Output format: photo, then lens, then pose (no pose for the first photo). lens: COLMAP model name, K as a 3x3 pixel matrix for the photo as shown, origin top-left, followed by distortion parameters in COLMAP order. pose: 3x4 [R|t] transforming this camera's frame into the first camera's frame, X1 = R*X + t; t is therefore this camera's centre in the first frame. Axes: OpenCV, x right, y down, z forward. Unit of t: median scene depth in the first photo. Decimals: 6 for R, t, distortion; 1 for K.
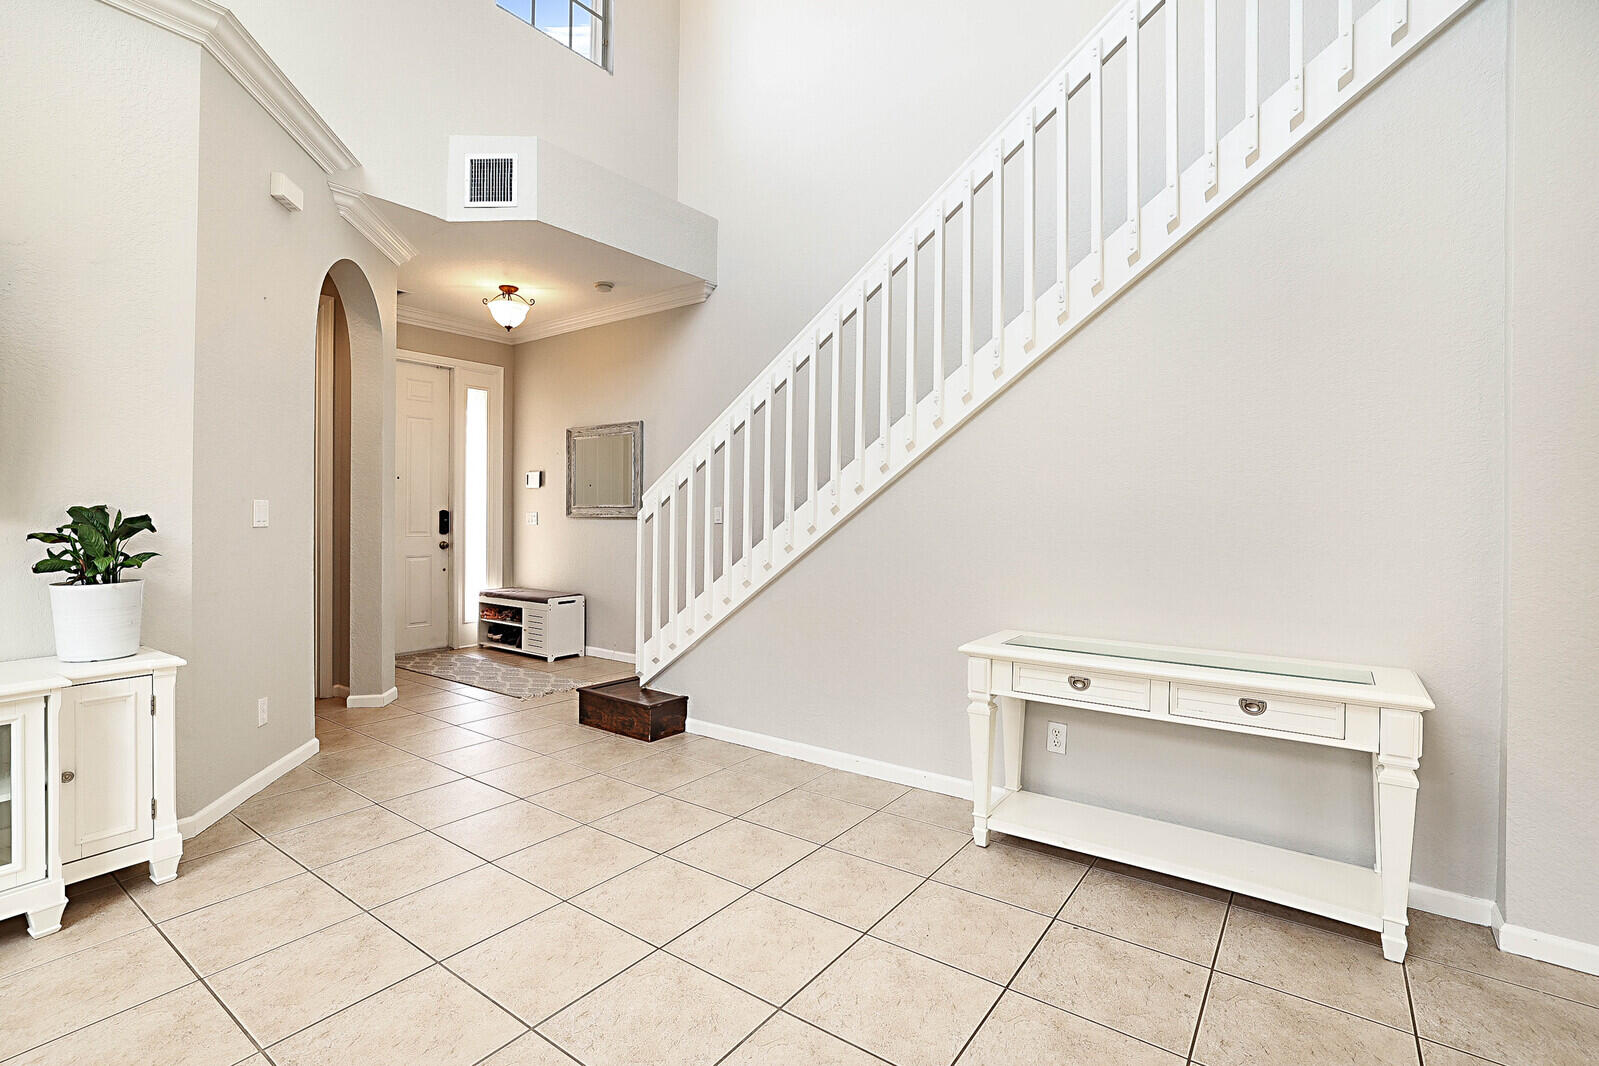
lens RADIAL K [[737.6, 0, 763.4], [0, 737.6, 518.5], [0, 0, 1]] dist [-0.041574, 0.018206]
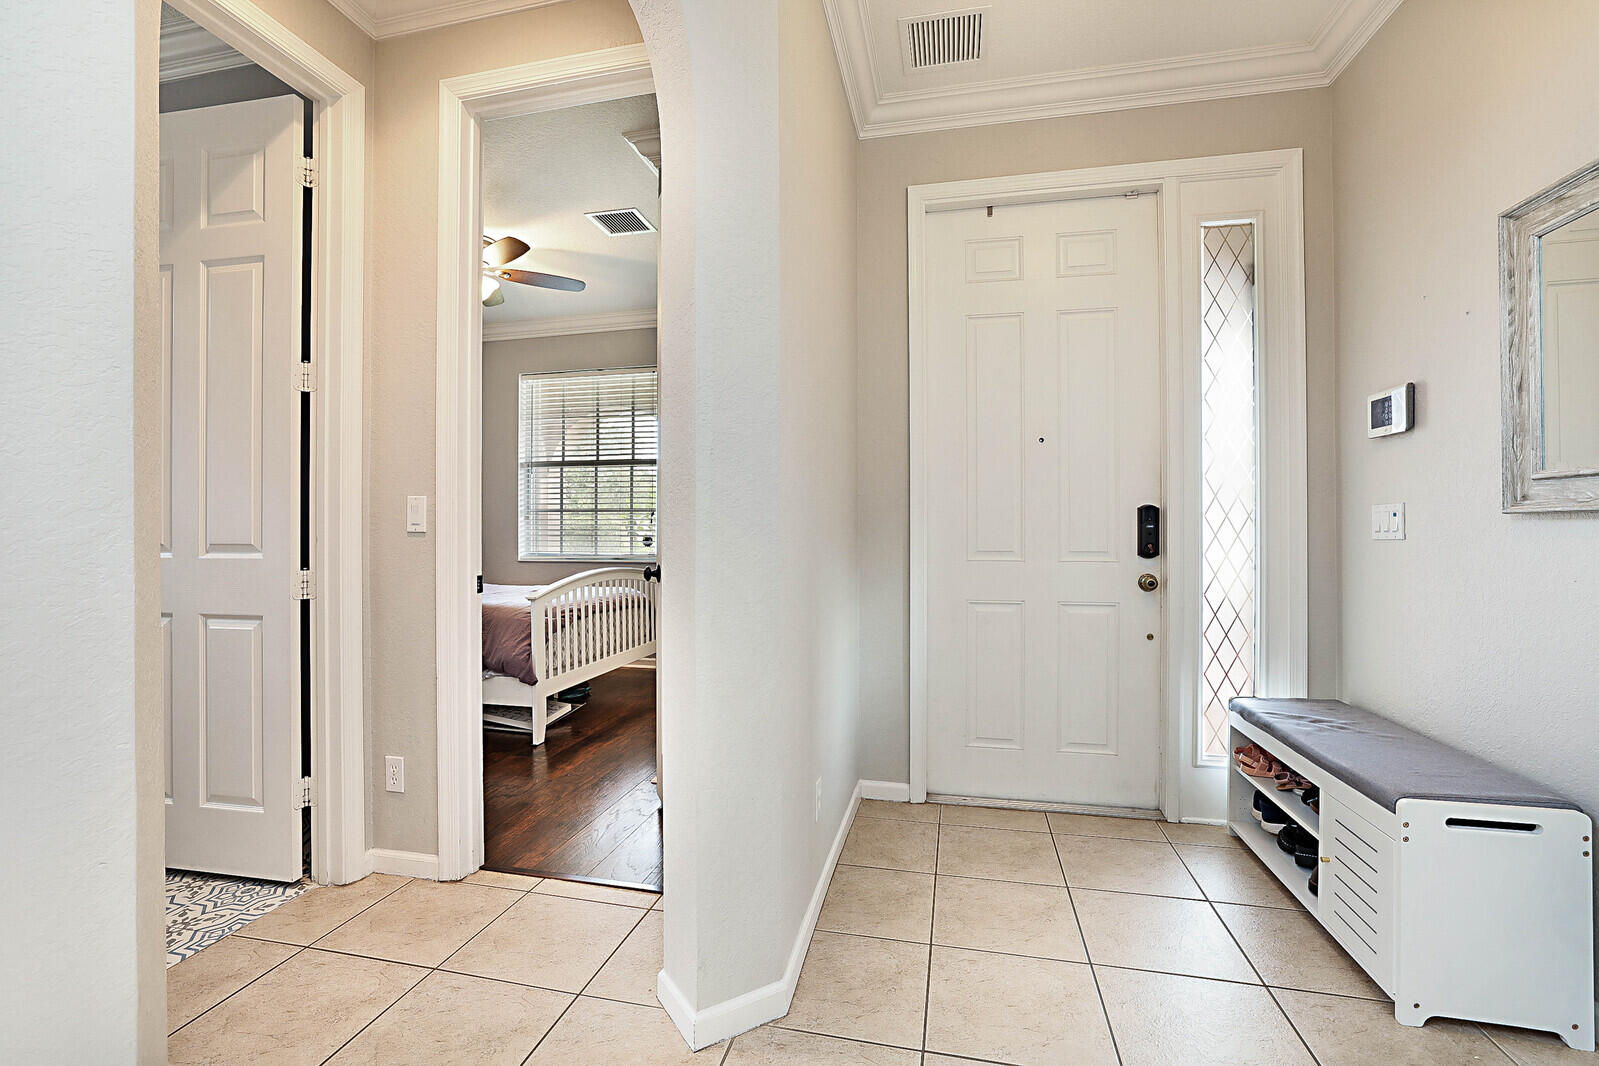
lens RADIAL K [[743.5, 0, 782.0], [0, 743.5, 524.6], [0, 0, 1]] dist [-0.032535, 0.003262]
pose [[0.451988, -0.012445, -0.891937, -0.203745], [0.000657, 0.999907, -0.013618, 0.010053], [0.892024, 0.005569, 0.451954, 0.896654]]
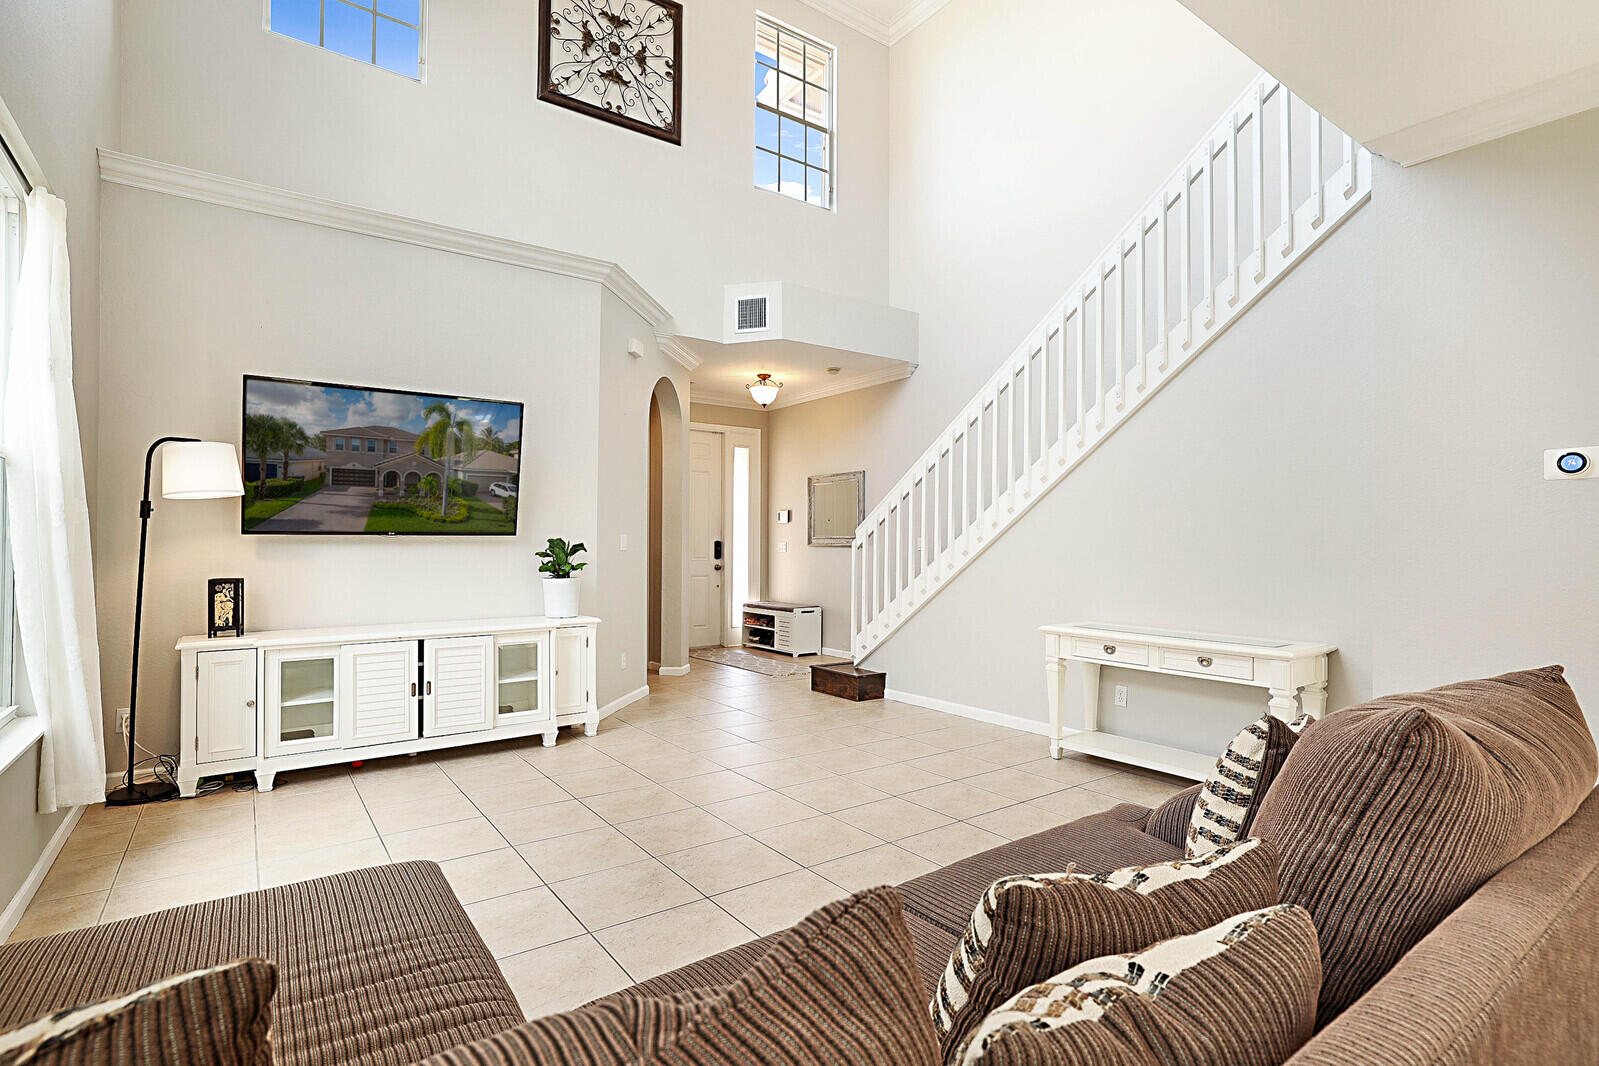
lens RADIAL K [[782.1, 0, 801.0], [0, 782.1, 535.0], [0, 0, 1]] dist [-0.023577, -0.000317]
pose [[0.958780, -0.005296, -0.284100, 0.159394], [-0.000139, 0.999817, -0.019106, 0.007436], [0.284149, 0.018358, 0.958604, -0.456453]]
